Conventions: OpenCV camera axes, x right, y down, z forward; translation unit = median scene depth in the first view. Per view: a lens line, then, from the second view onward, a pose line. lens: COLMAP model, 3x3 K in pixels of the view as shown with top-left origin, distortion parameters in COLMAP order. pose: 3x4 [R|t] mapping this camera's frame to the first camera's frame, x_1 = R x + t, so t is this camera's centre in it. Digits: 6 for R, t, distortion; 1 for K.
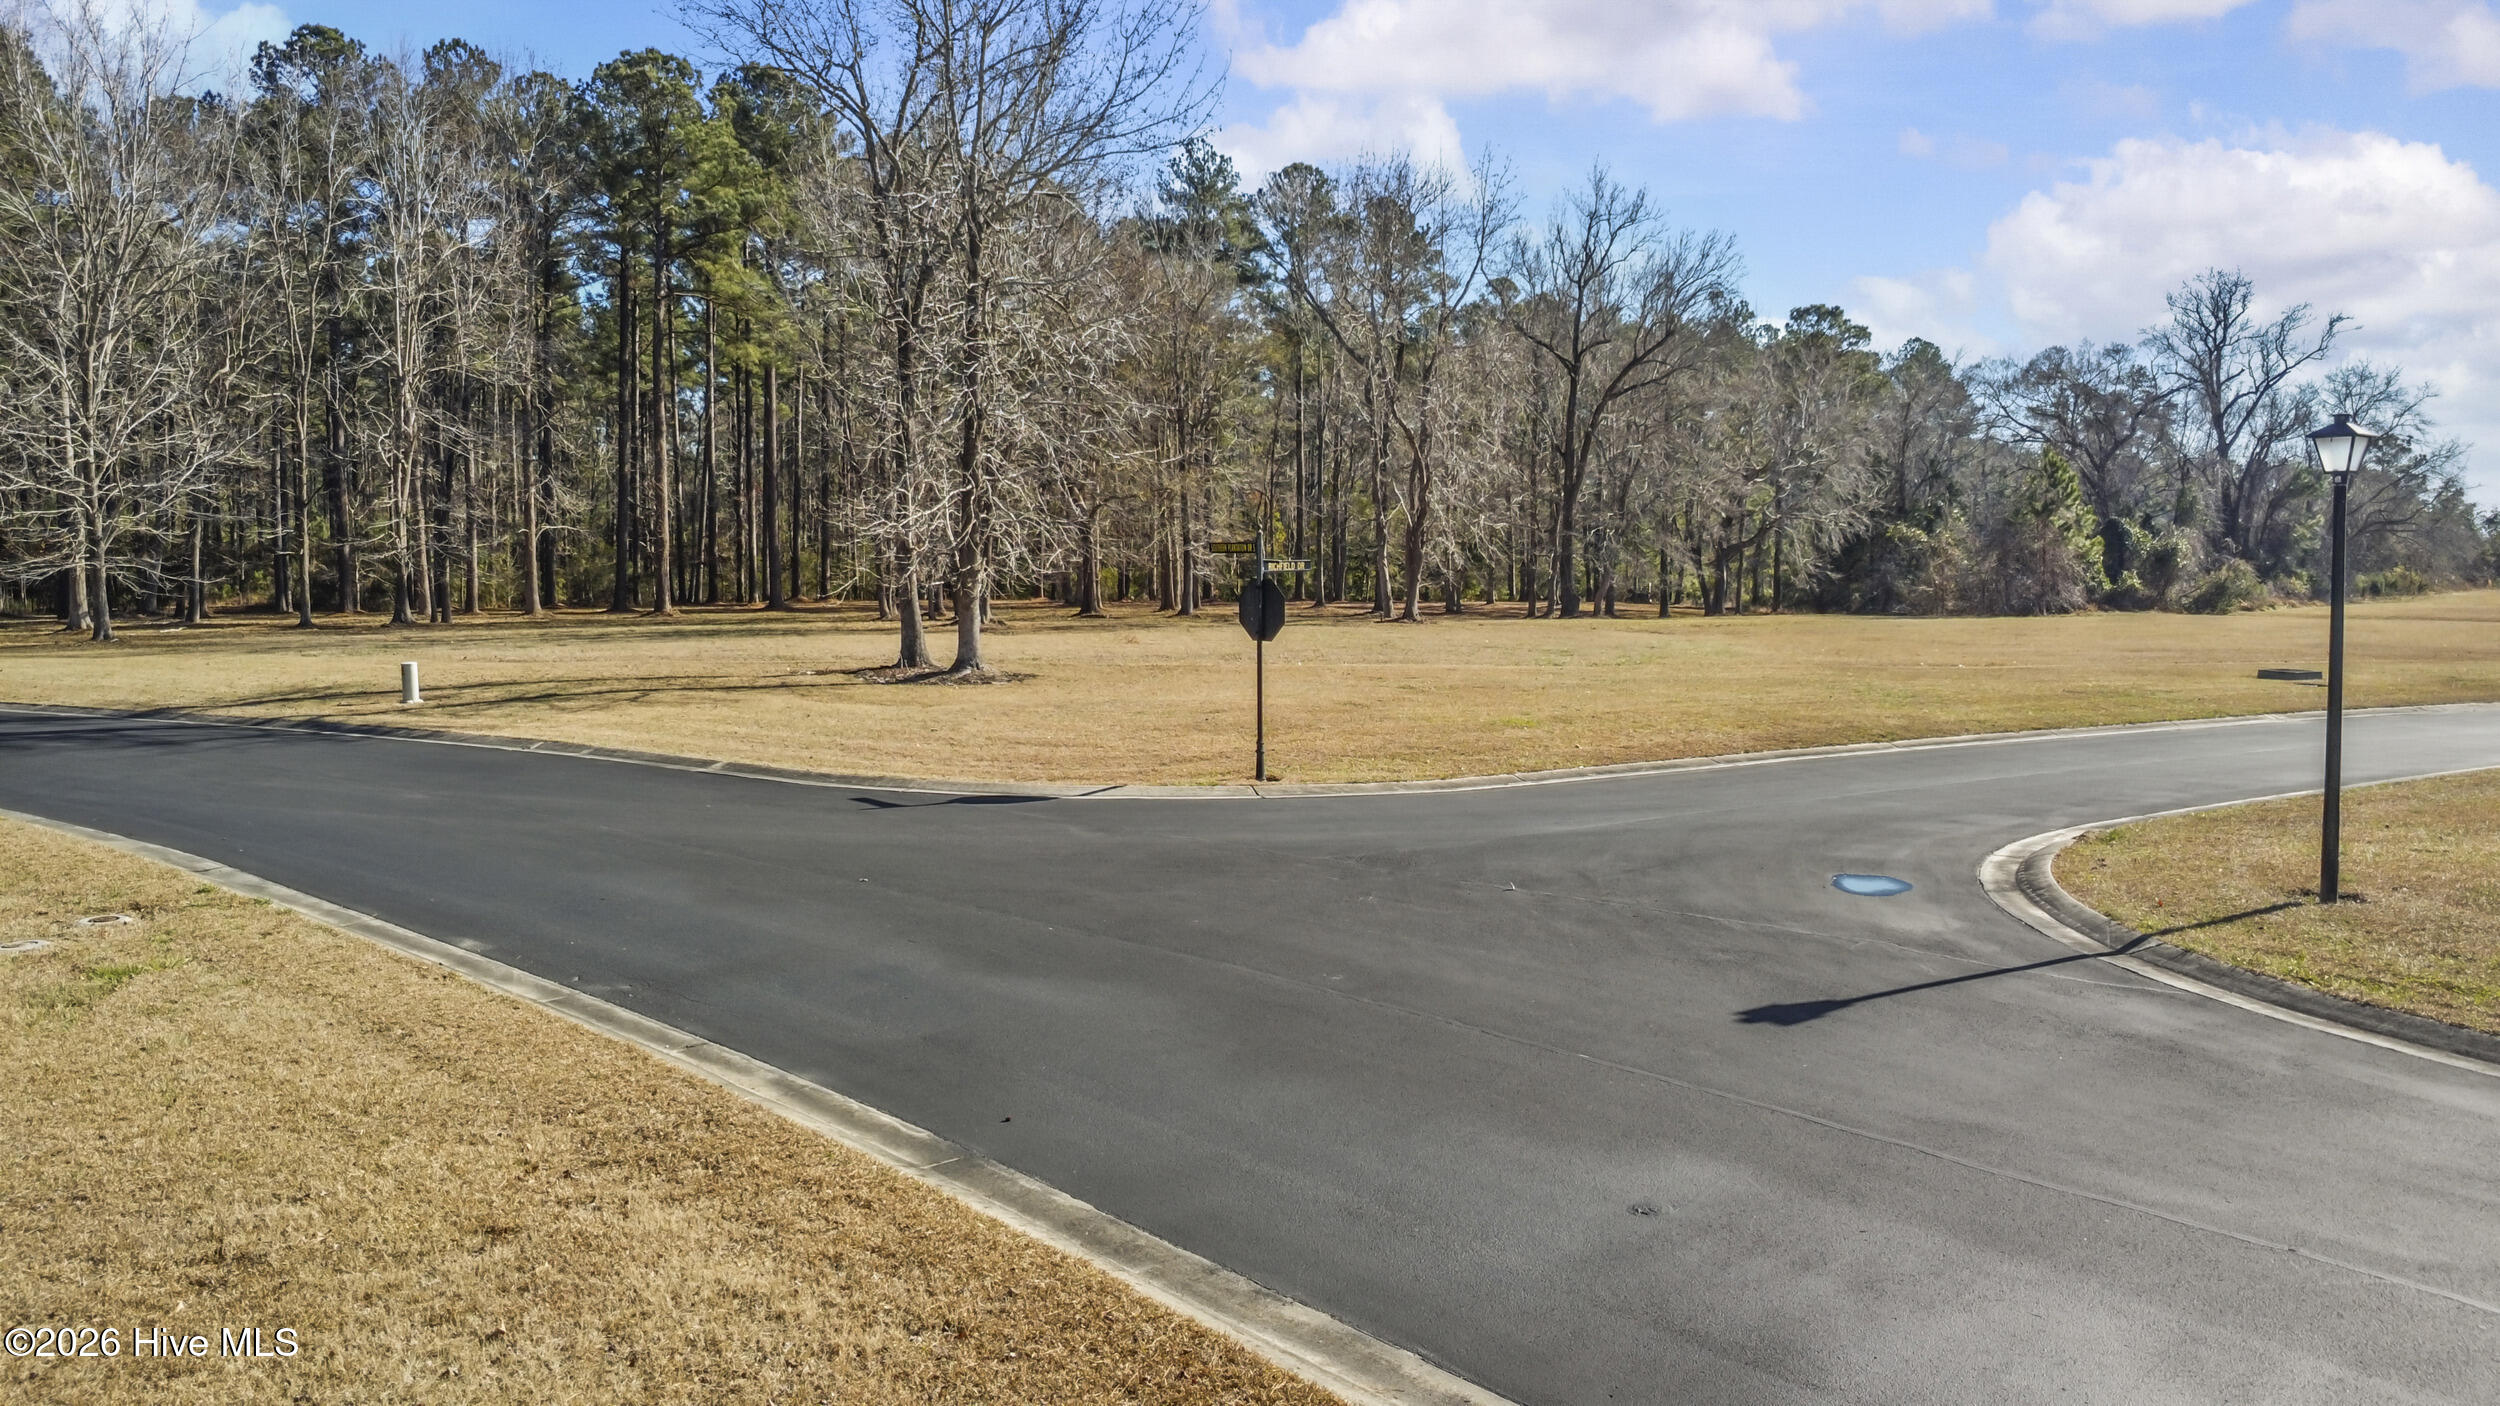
lens RADIAL K [[1821.2, 0, 1250.0], [0, 1821.2, 703.0], [0, 0, 1]] dist [-0.028908, -0.007520]
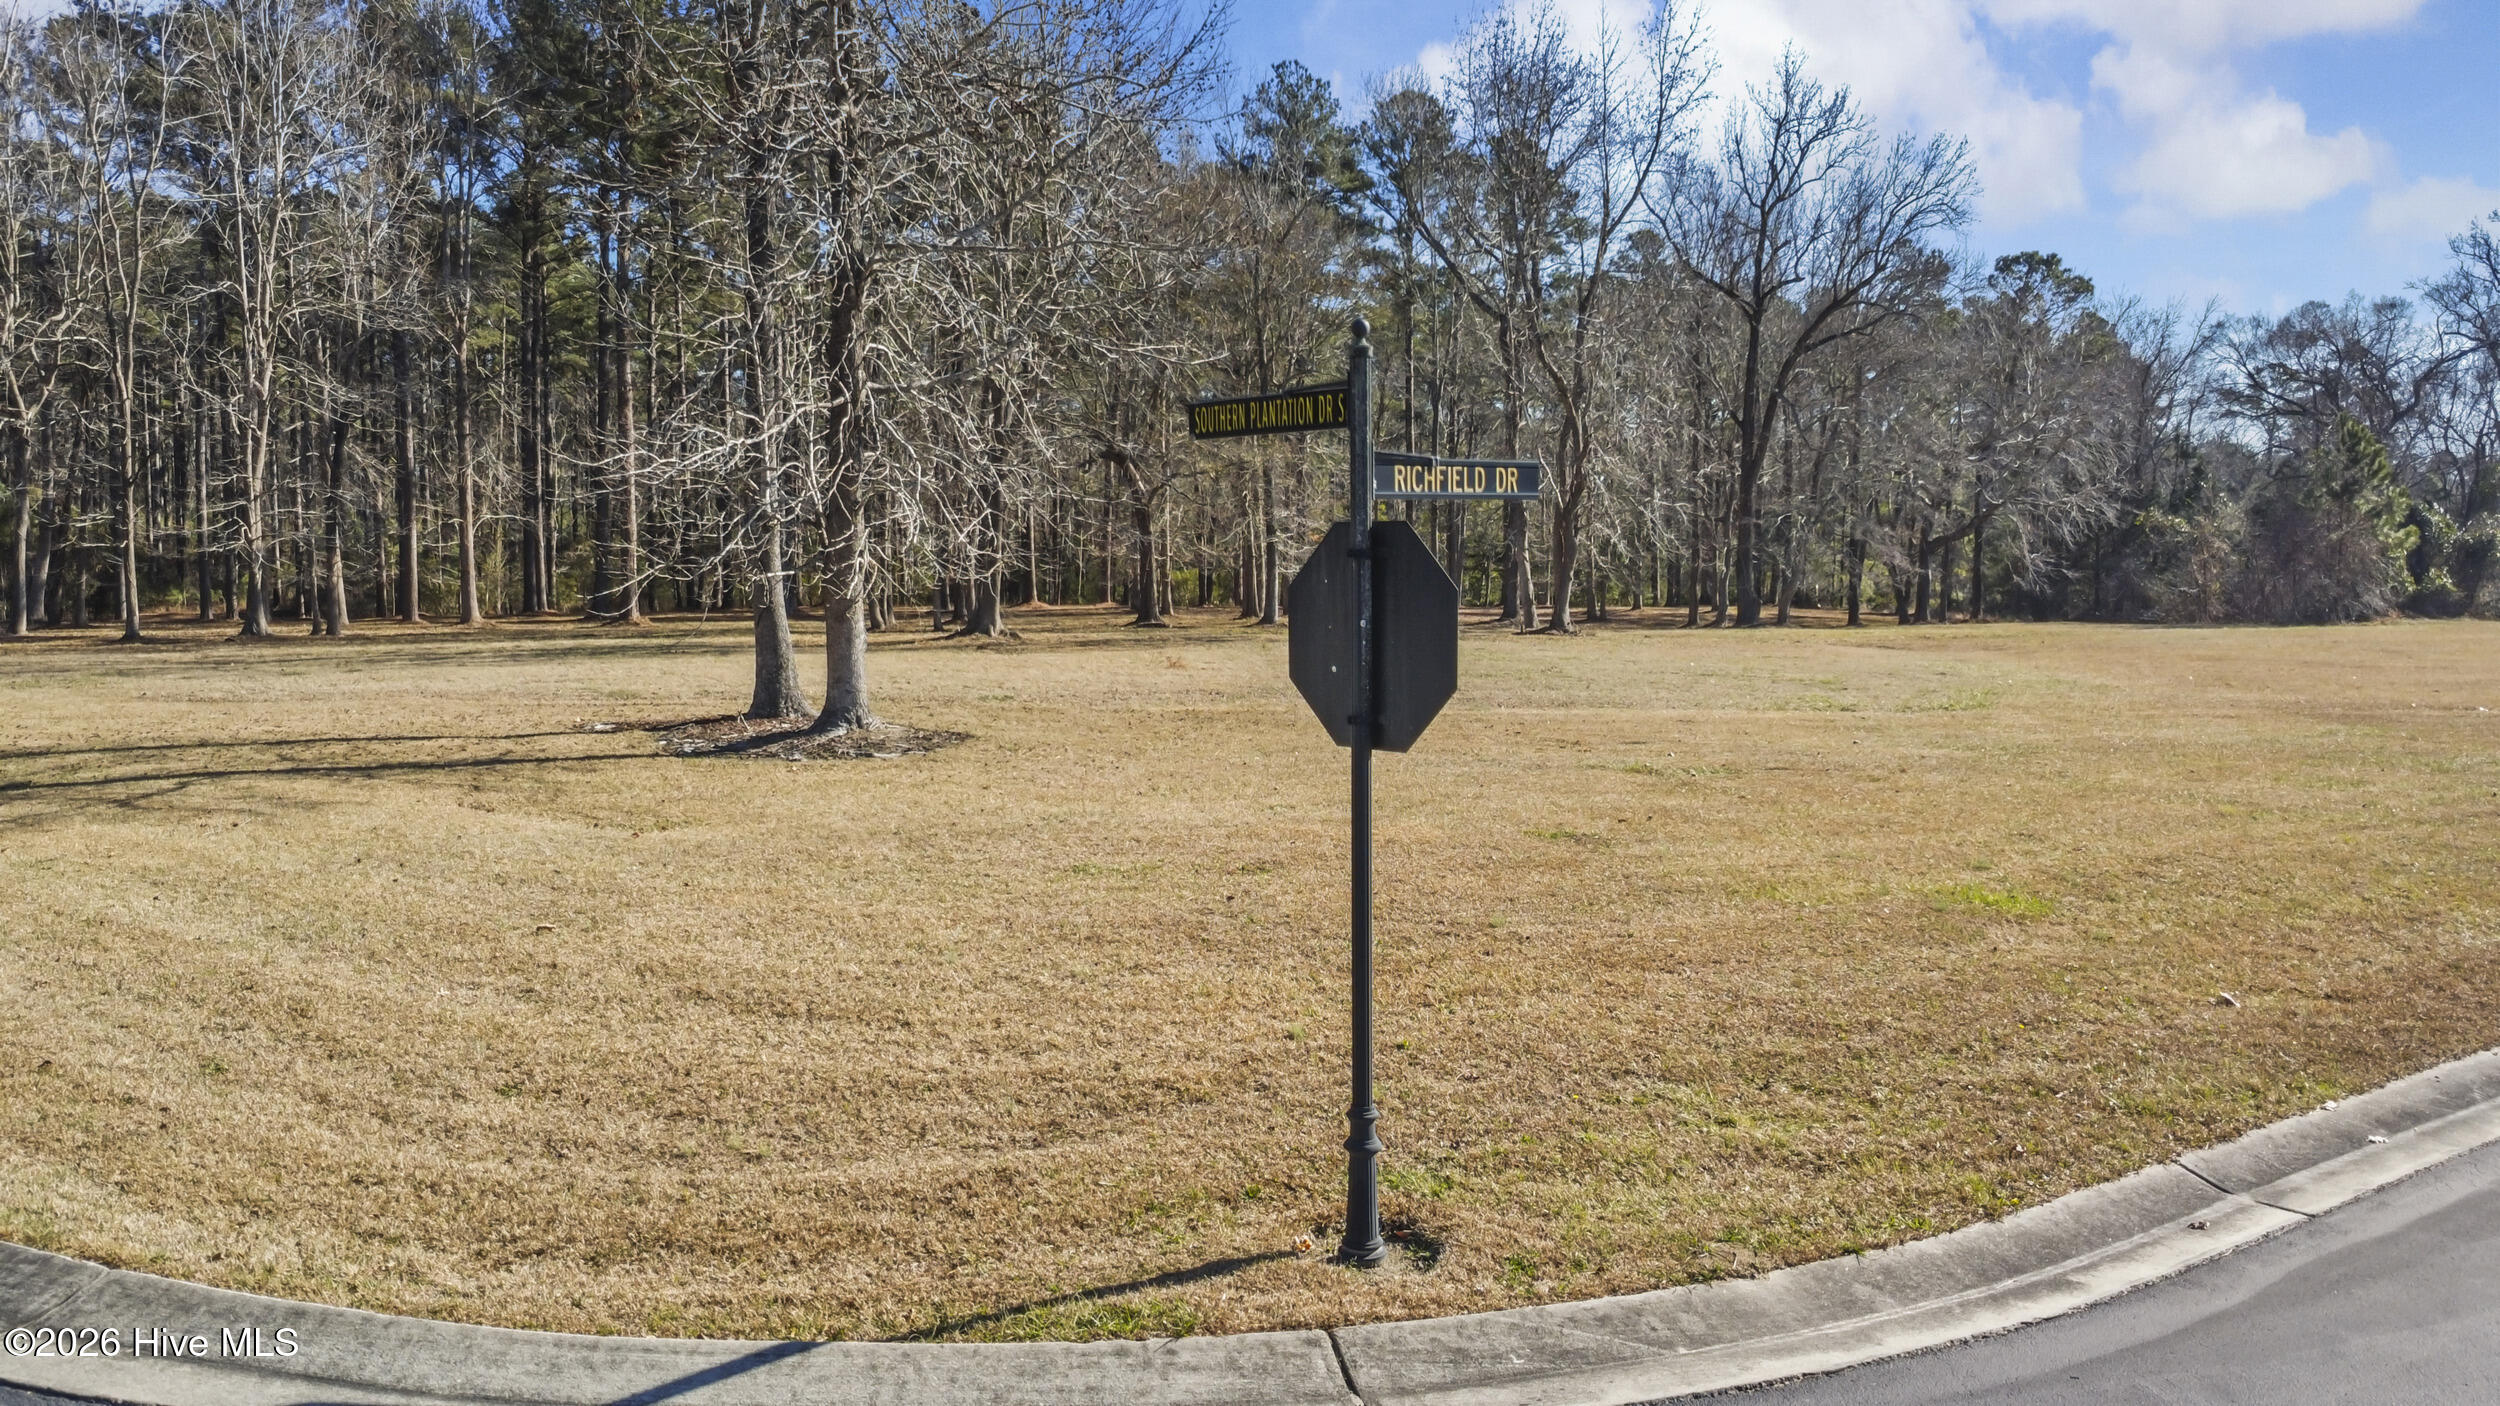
lens RADIAL K [[1821.2, 0, 1250.0], [0, 1821.2, 703.0], [0, 0, 1]] dist [-0.028908, -0.007520]
pose [[0.998419, 0.001952, -0.056181, 0.000943], [-0.002120, 0.999994, -0.002916, -0.009739], [0.056174, 0.003030, 0.998416, 0.175305]]
